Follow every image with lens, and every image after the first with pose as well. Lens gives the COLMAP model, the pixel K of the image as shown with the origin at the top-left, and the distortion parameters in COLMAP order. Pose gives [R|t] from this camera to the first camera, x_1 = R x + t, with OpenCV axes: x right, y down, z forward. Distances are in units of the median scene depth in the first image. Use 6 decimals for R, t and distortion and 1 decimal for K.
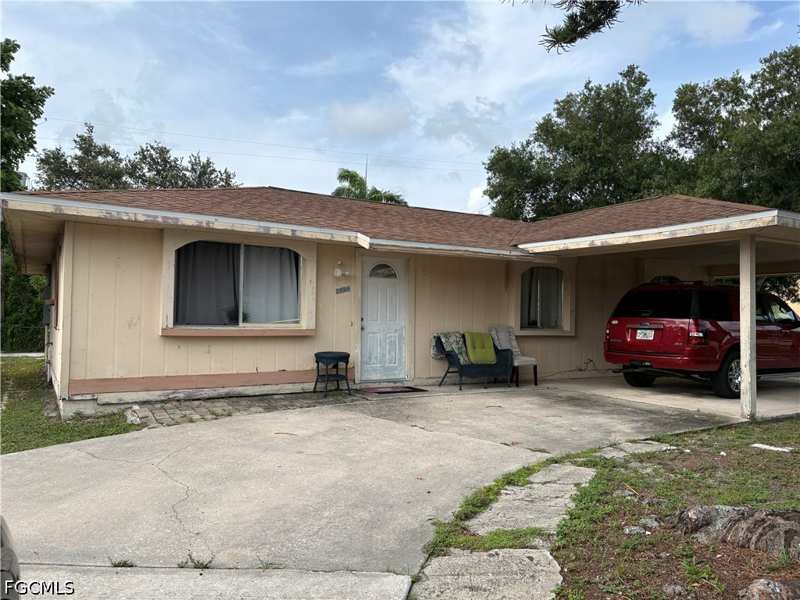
lens RADIAL K [[604.4, 0, 399.0], [0, 604.4, 296.8], [0, 0, 1]] dist [0.030227, 0.000017]
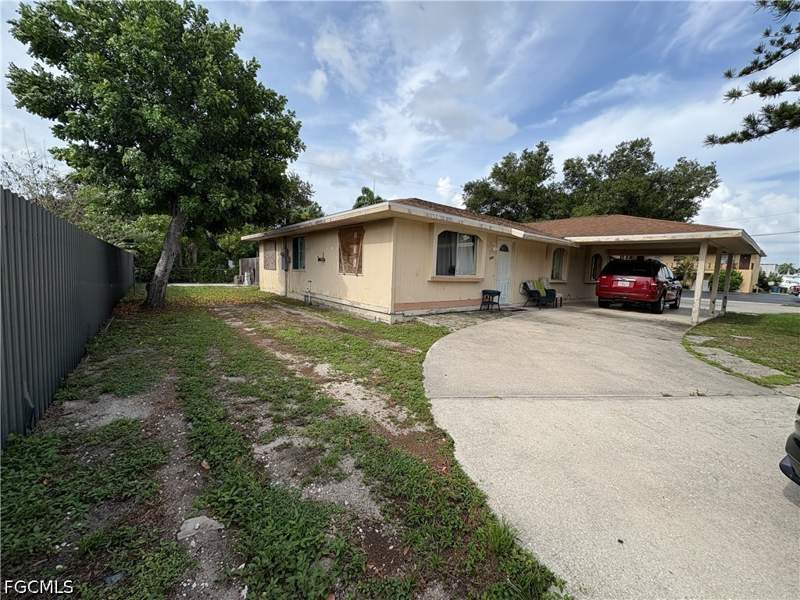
lens RADIAL K [[317.9, 0, 400.7], [0, 317.9, 301.7], [0, 0, 1]] dist [0.003710, 0.000143]
pose [[0.986513, 0.010237, 0.163362, -0.508897], [-0.033248, 0.989769, 0.138754, -0.004015], [-0.160271, -0.142314, 0.976760, 0.033774]]
